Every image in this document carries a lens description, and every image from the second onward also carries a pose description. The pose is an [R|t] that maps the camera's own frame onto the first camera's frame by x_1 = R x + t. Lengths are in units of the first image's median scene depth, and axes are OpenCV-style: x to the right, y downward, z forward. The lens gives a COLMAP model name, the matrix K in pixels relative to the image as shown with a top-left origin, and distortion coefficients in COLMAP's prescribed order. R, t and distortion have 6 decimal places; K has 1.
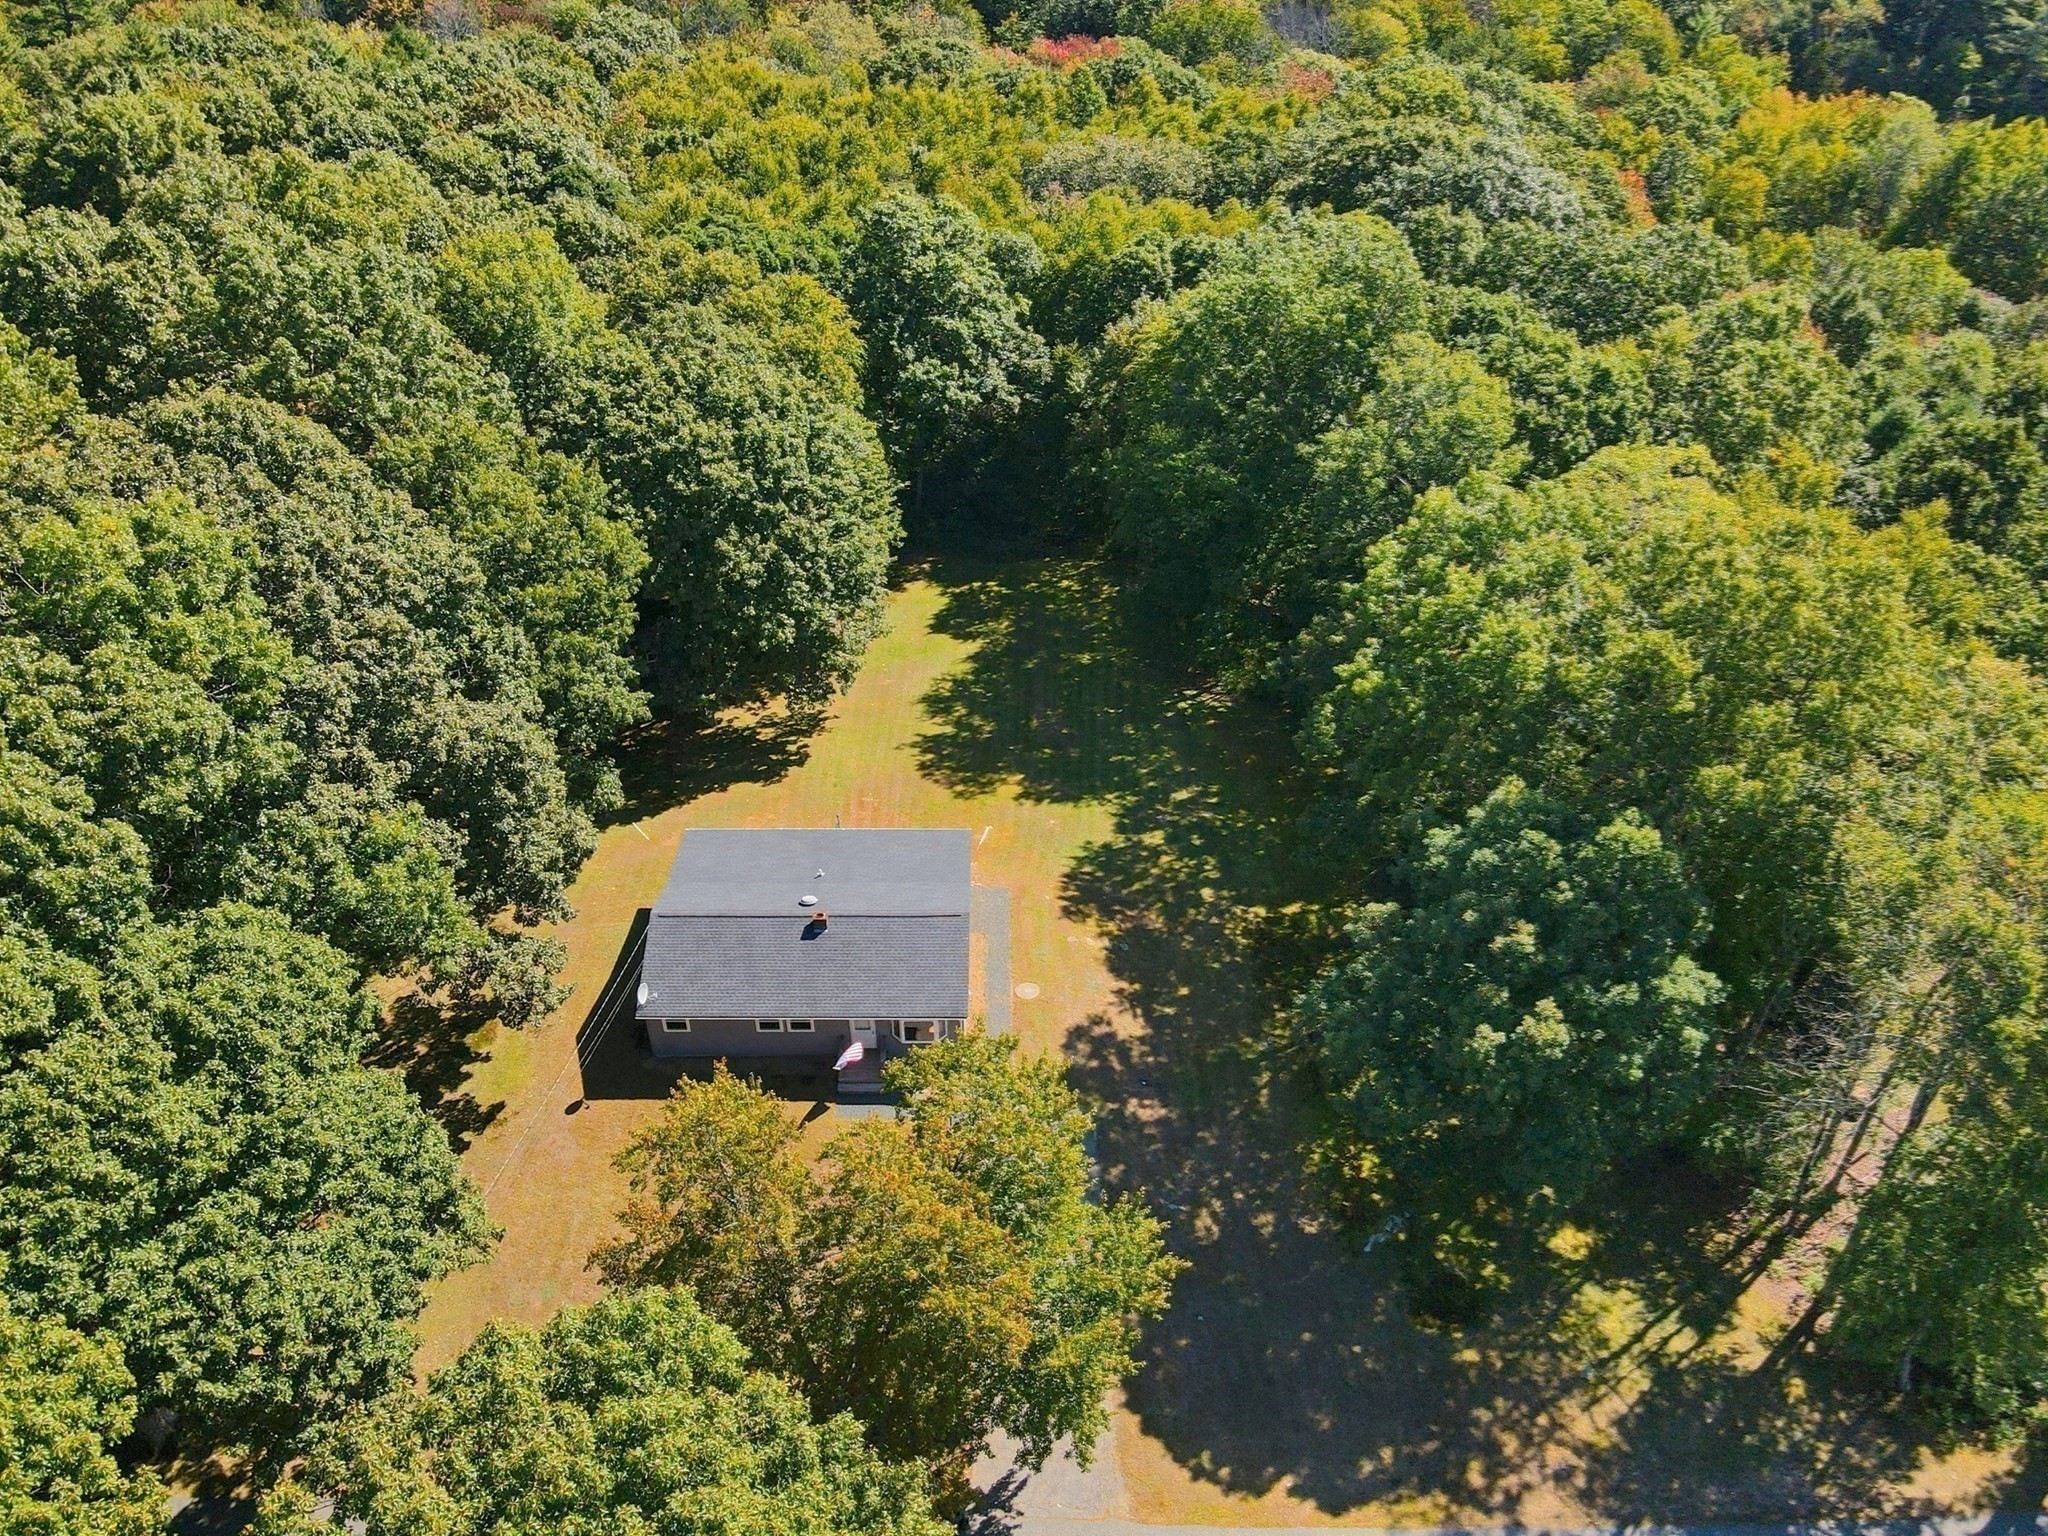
lens RADIAL K [[1460.8, 0, 1008.9], [0, 1460.8, 752.2], [0, 0, 1]] dist [0.002208, 0.000067]
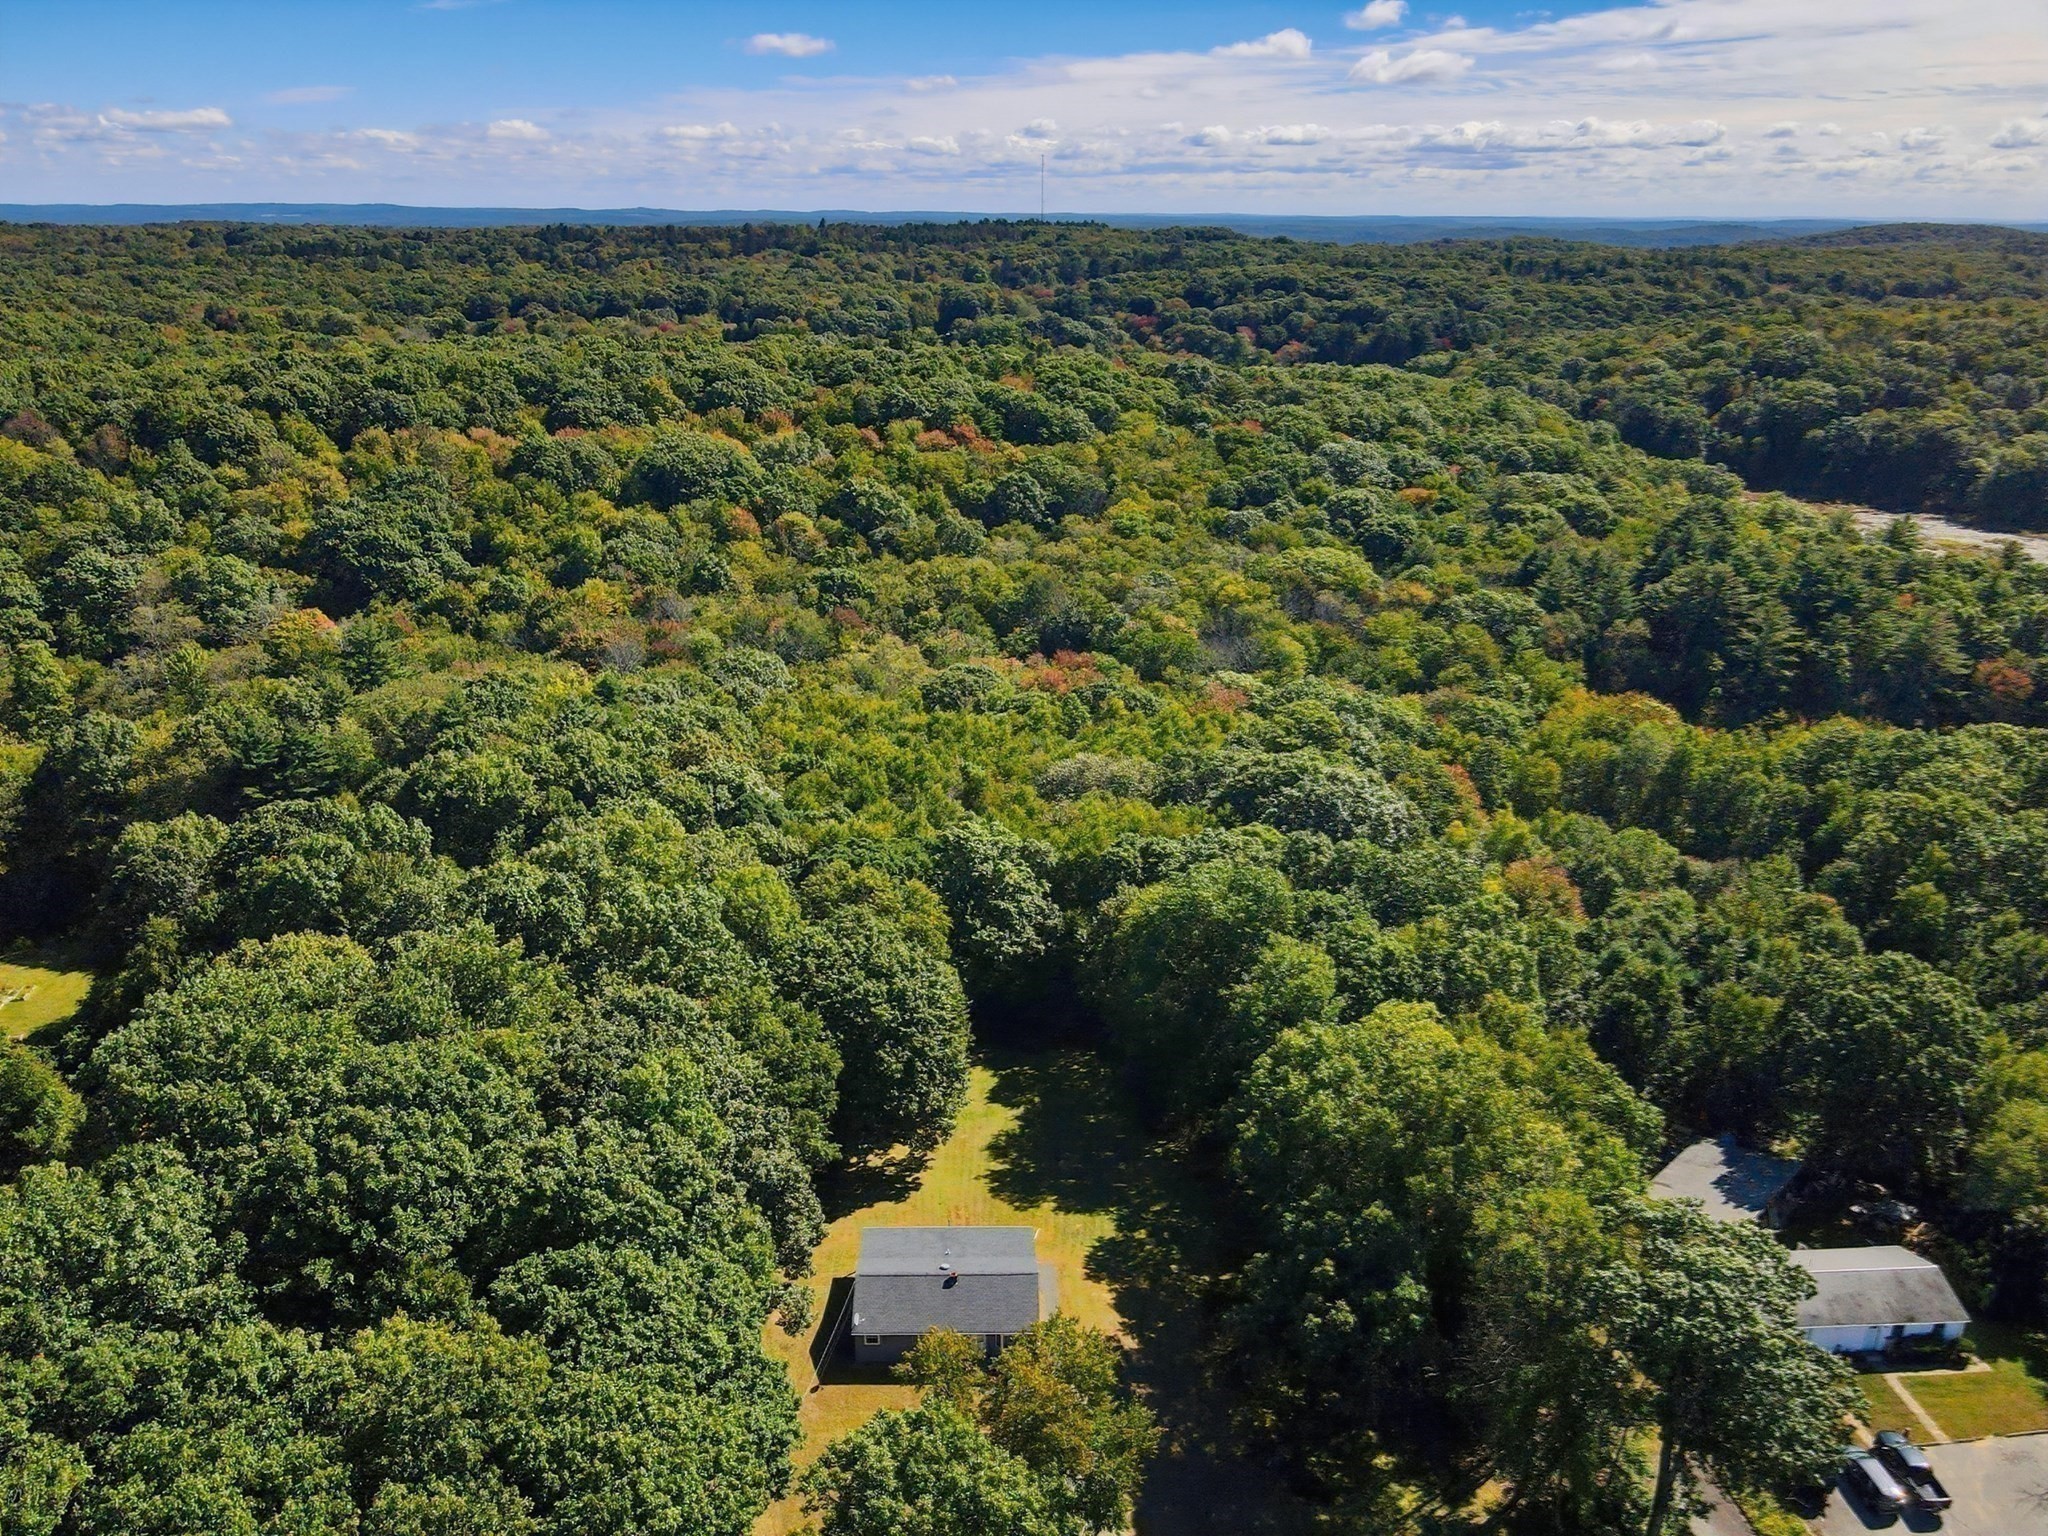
lens RADIAL K [[1415.2, 0, 1028.6], [0, 1415.2, 807.0], [0, 0, 1]] dist [0.018955, 0.001537]
pose [[0.999580, -0.000343, 0.028968, -0.069287], [0.008146, 0.962913, -0.269690, 0.025254], [-0.027801, 0.269813, 0.962511, -0.629595]]
